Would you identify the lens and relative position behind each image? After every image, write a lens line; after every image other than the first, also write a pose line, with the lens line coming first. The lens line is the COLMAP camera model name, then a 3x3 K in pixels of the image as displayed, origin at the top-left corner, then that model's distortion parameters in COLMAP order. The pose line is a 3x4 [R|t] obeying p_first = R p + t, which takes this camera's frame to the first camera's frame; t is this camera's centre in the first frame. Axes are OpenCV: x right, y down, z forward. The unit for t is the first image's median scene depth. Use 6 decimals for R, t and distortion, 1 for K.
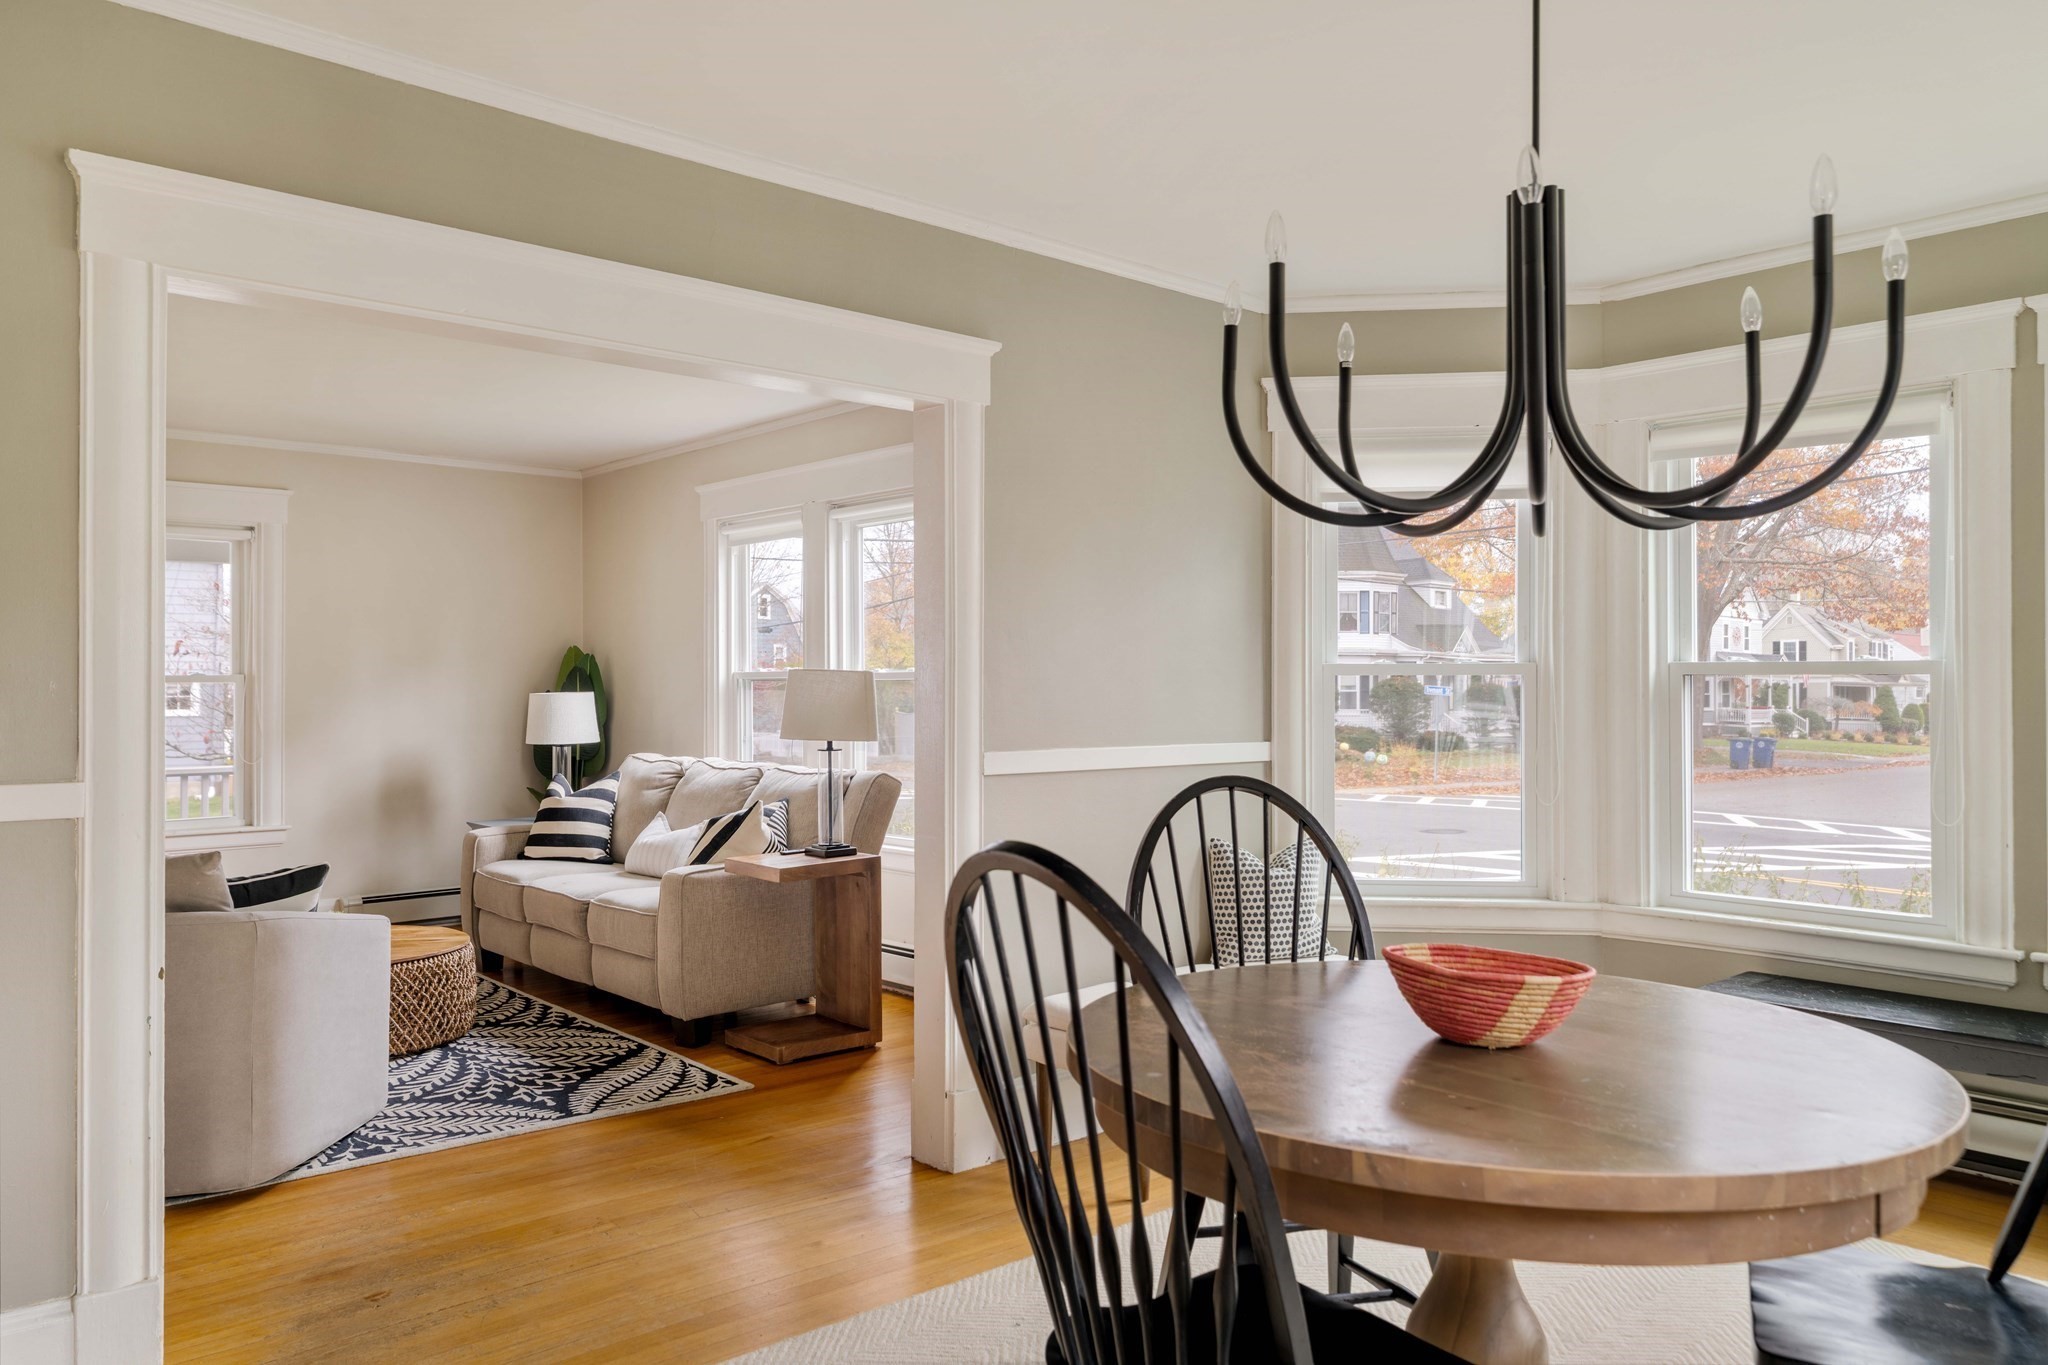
lens RADIAL K [[1446.4, 0, 1010.9], [0, 1446.4, 672.7], [0, 0, 1]] dist [0.013464, -0.000834]
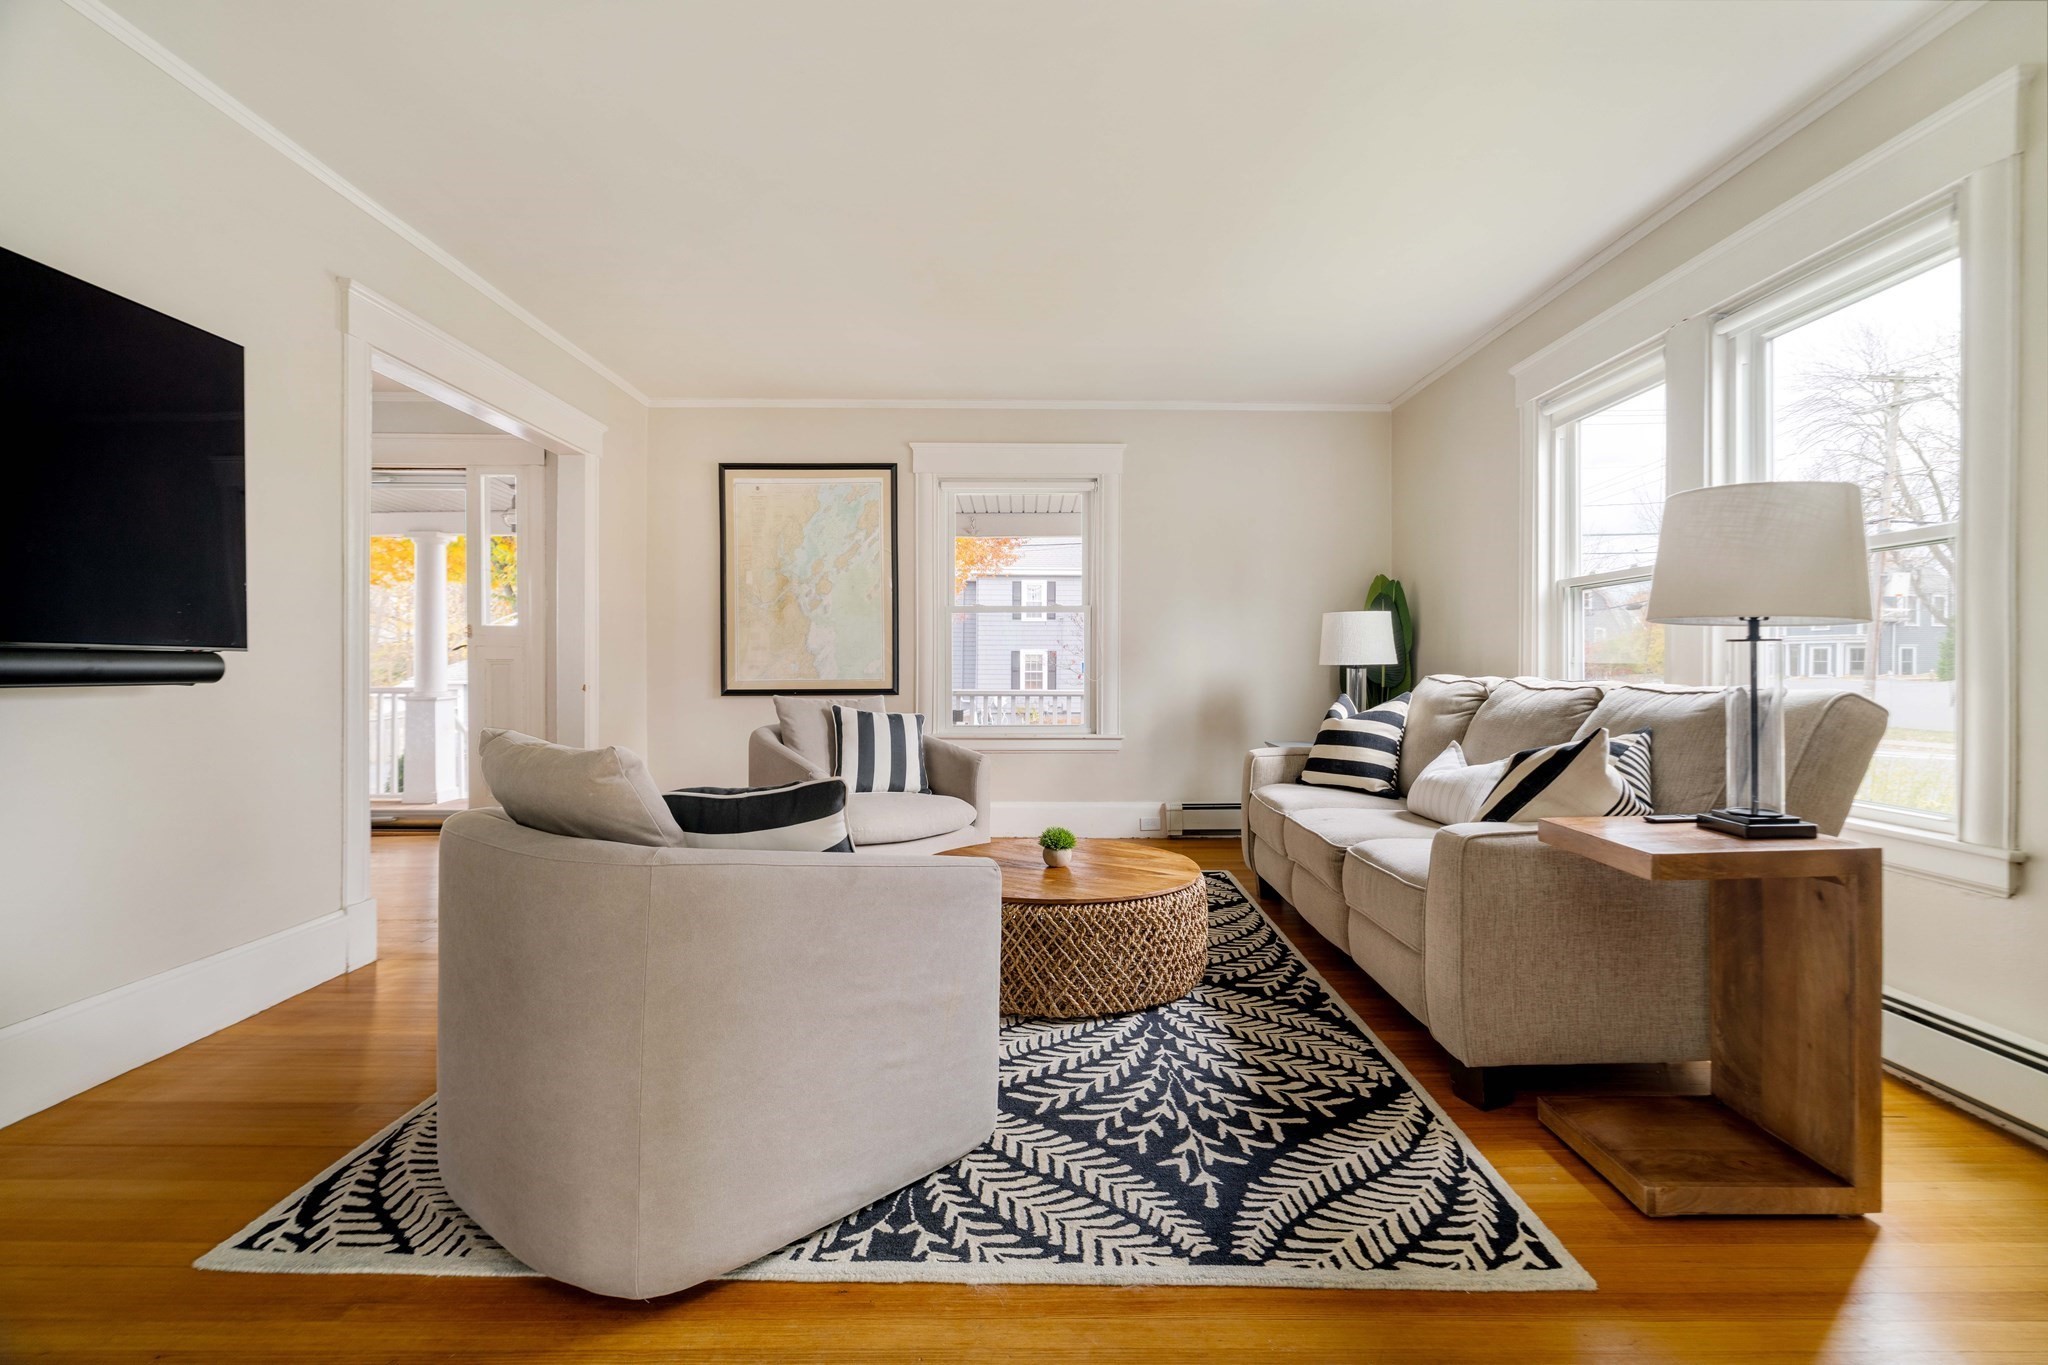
lens RADIAL K [[919.2, 0, 1042.7], [0, 919.2, 667.4], [0, 0, 1]] dist [0.007231, -0.001965]
pose [[0.763230, 0.006499, -0.646094, -0.105253], [0.002750, 0.999908, 0.013307, 0.058306], [0.646121, -0.011934, 0.763142, 0.563446]]
